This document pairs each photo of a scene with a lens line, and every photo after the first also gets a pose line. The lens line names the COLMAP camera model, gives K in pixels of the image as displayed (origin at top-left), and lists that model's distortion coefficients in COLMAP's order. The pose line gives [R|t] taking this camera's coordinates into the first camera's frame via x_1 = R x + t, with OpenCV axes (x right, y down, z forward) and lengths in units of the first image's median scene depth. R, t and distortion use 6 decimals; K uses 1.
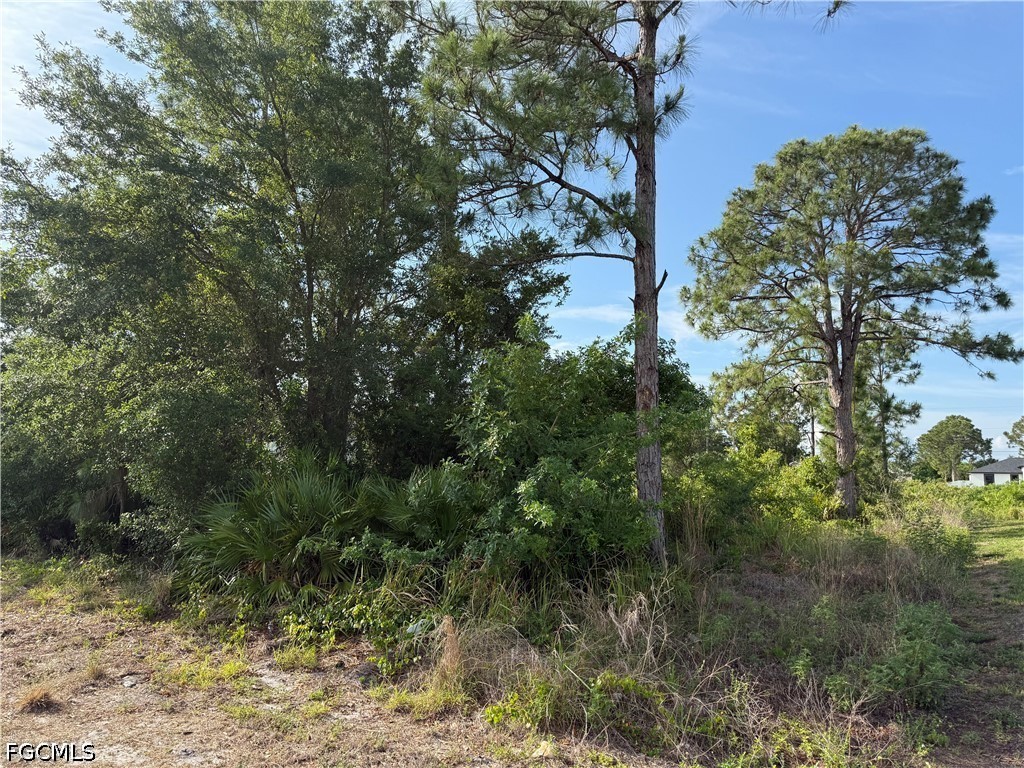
lens RADIAL K [[734.1, 0, 516.7], [0, 734.1, 388.7], [0, 0, 1]] dist [0.047518, -0.047554]
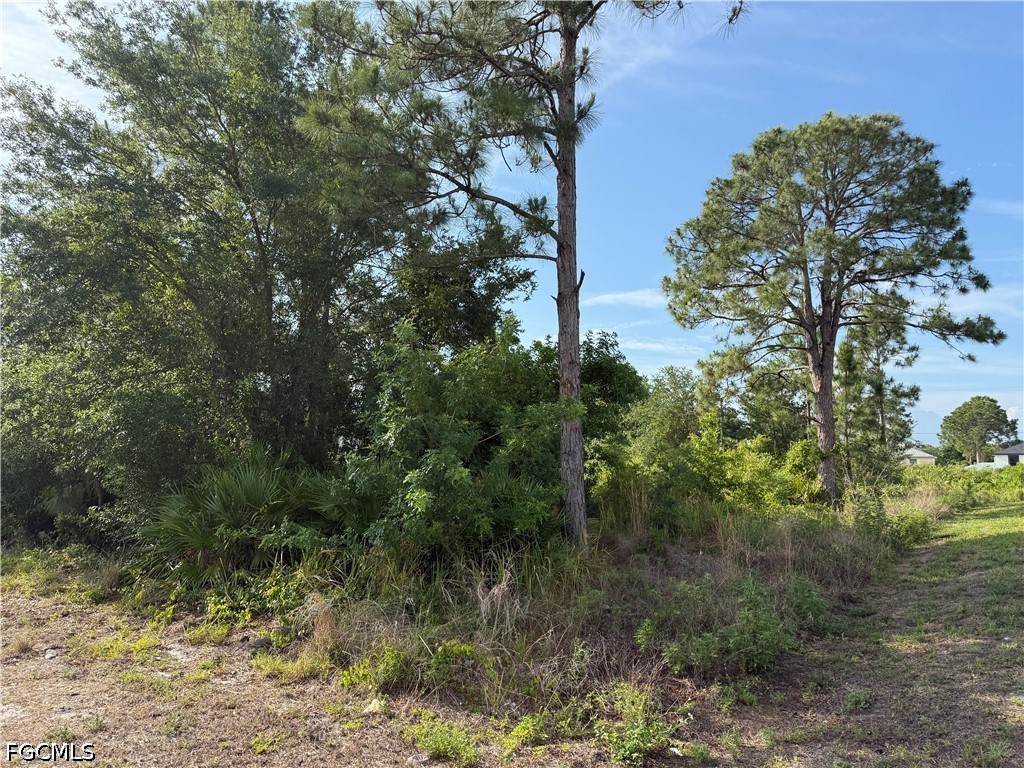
lens RADIAL K [[734.1, 0, 513.2], [0, 734.1, 383.2], [0, 0, 1]] dist [0.047518, -0.047554]
pose [[0.999046, -0.020104, -0.038774, 0.102545], [0.020383, 0.999769, 0.006835, -0.005054], [0.038627, -0.007618, 0.999225, -0.043517]]
